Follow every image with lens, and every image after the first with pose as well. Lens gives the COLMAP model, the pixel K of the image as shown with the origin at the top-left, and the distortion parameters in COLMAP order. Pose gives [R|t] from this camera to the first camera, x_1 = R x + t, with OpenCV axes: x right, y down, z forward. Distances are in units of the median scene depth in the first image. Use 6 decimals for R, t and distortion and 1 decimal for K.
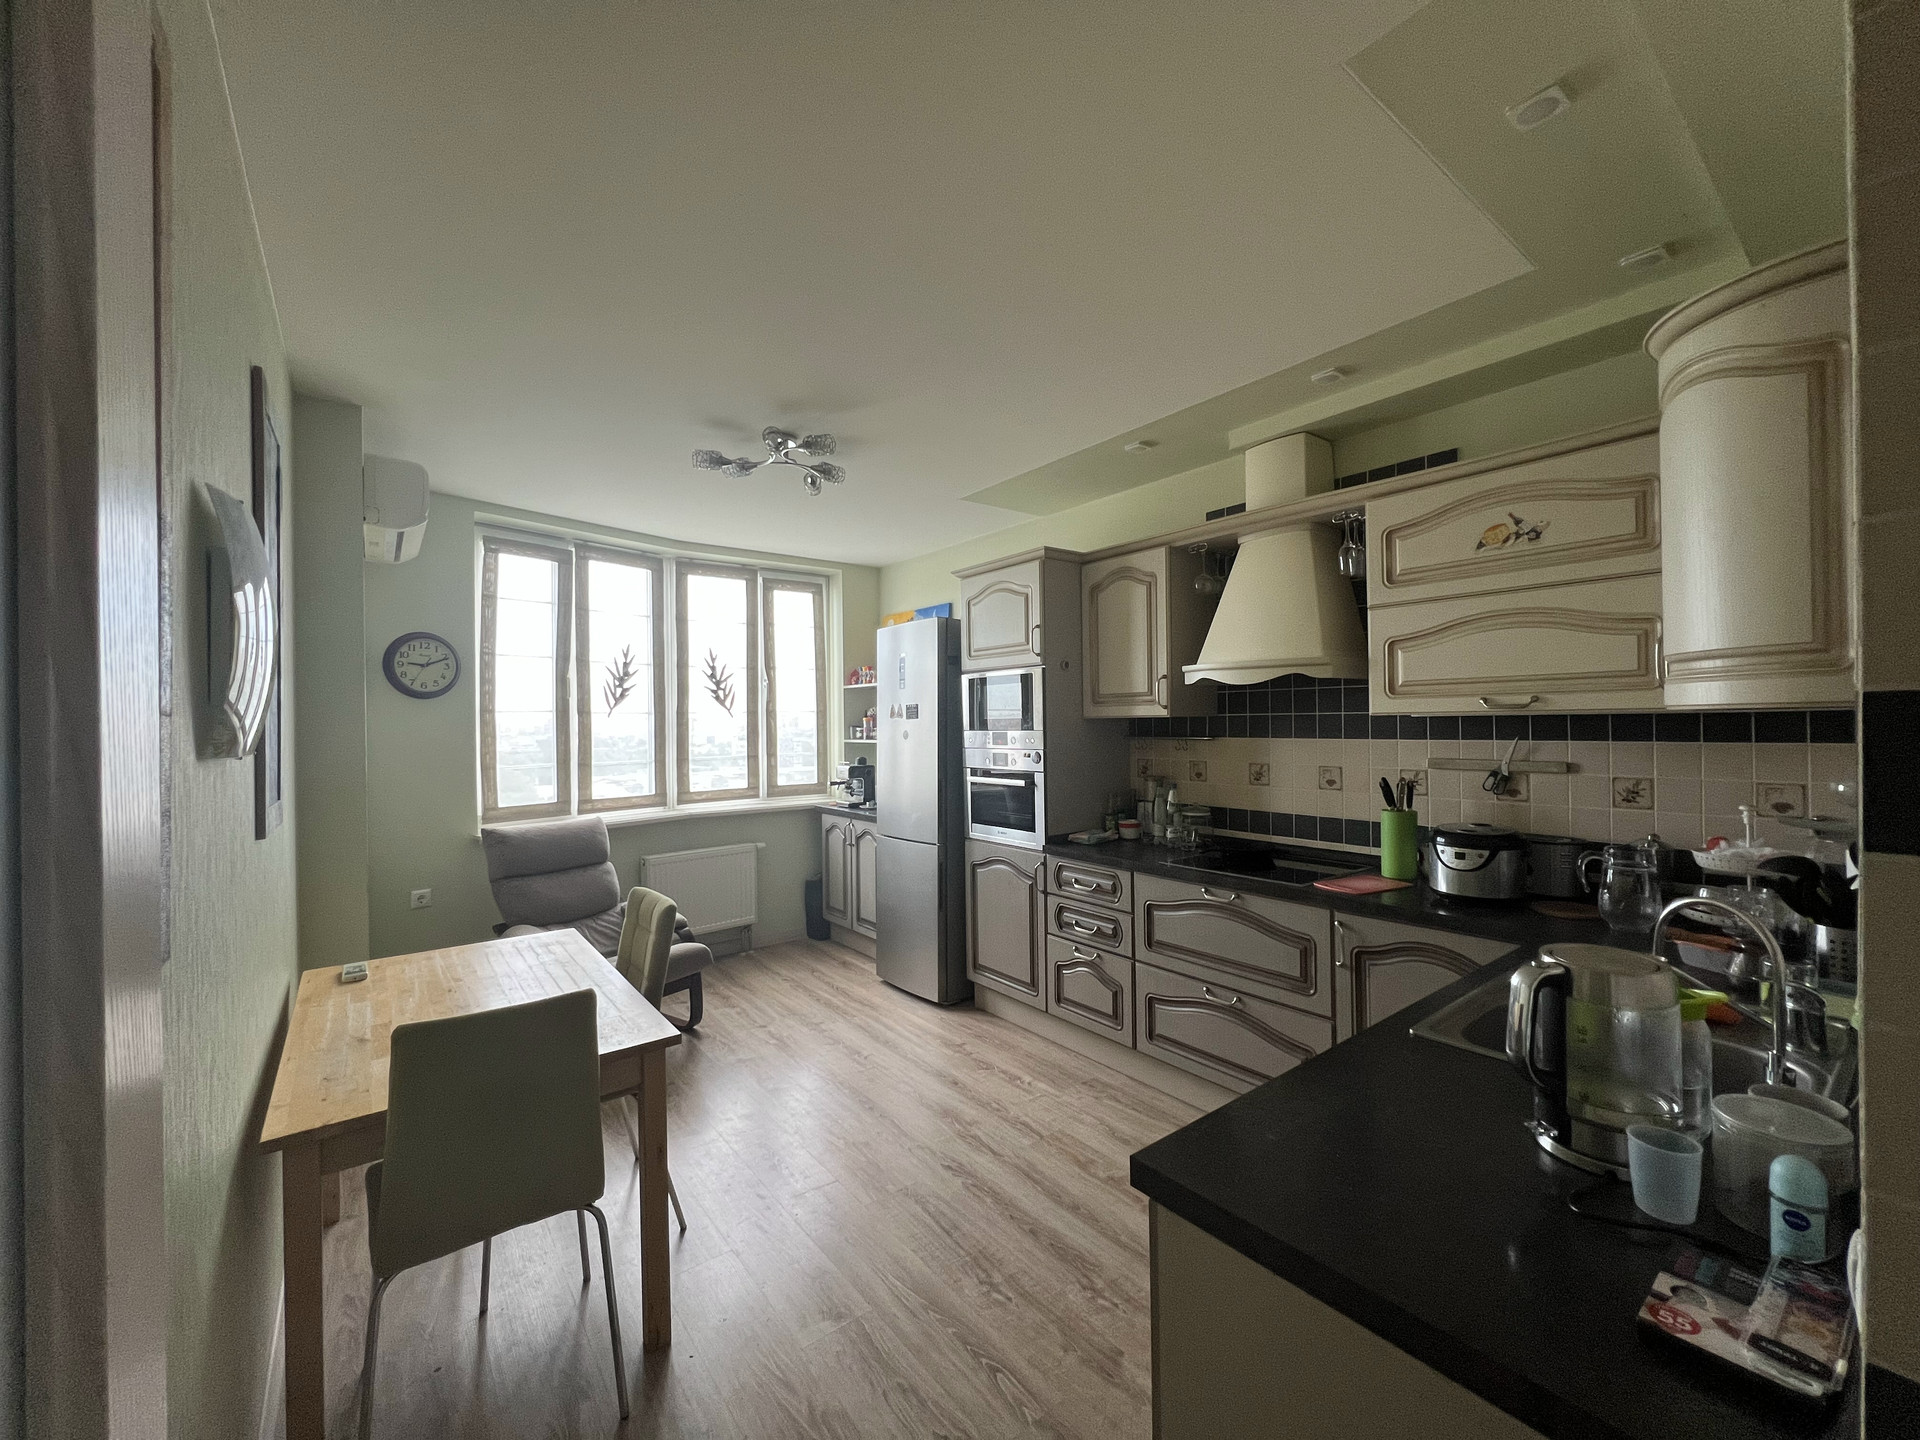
lens RADIAL K [[763.1, 0, 955.2], [0, 763.1, 720.9], [0, 0, 1]] dist [-0.004586, -0.000391]
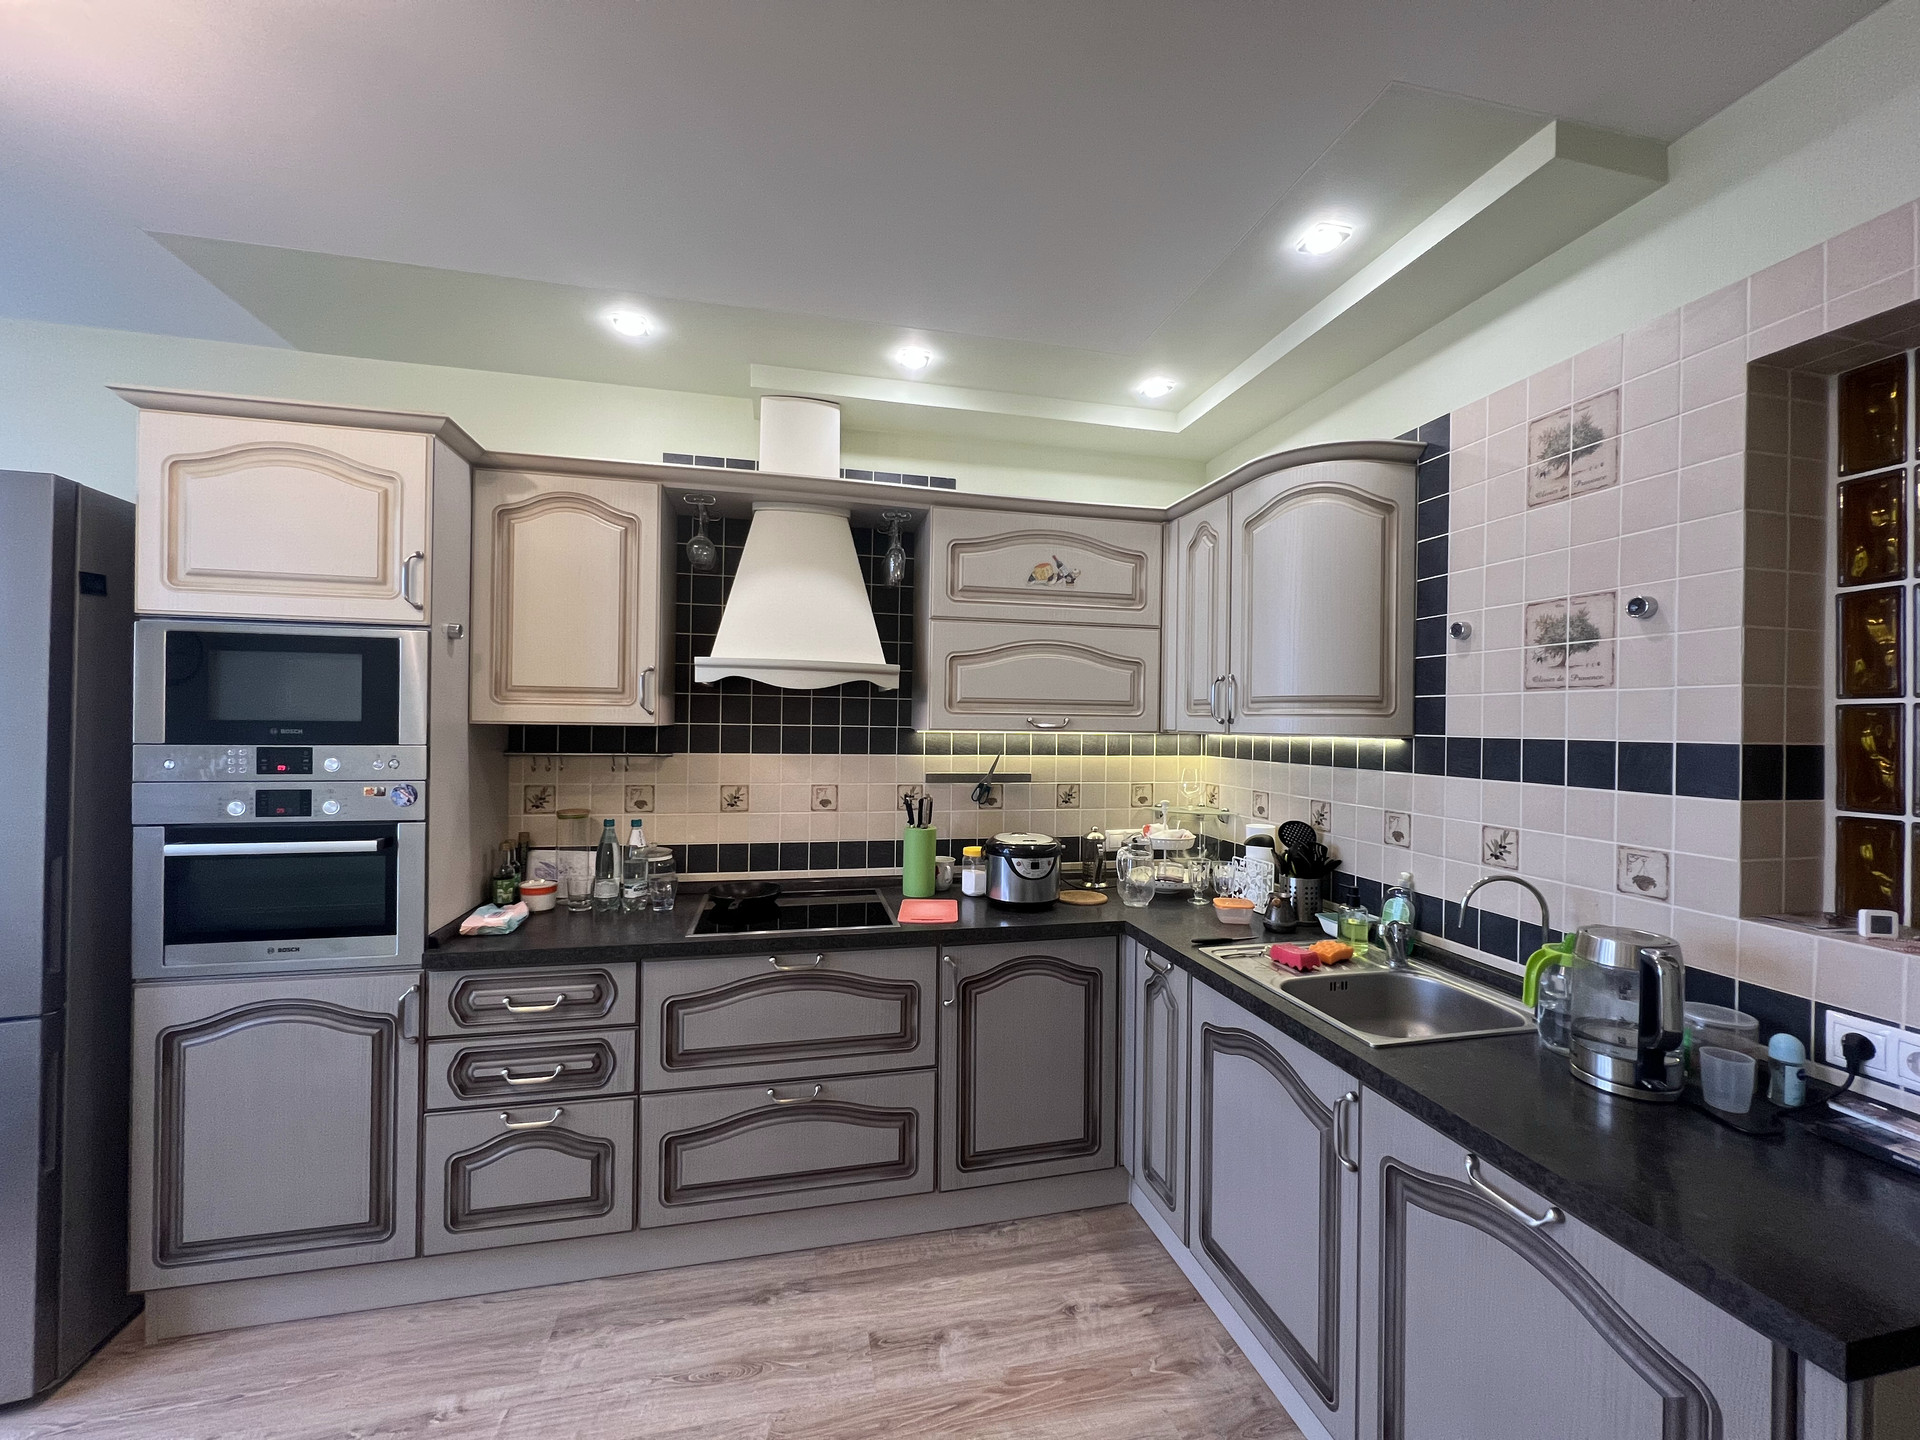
lens RADIAL K [[763.1, 0, 961.0], [0, 763.1, 729.2], [0, 0, 1]] dist [-0.004586, -0.000391]
pose [[0.405543, 0.017756, 0.913904, -0.242705], [-0.018875, 0.999761, -0.011049, 0.000079], [-0.913881, -0.012769, 0.405781, 0.451296]]
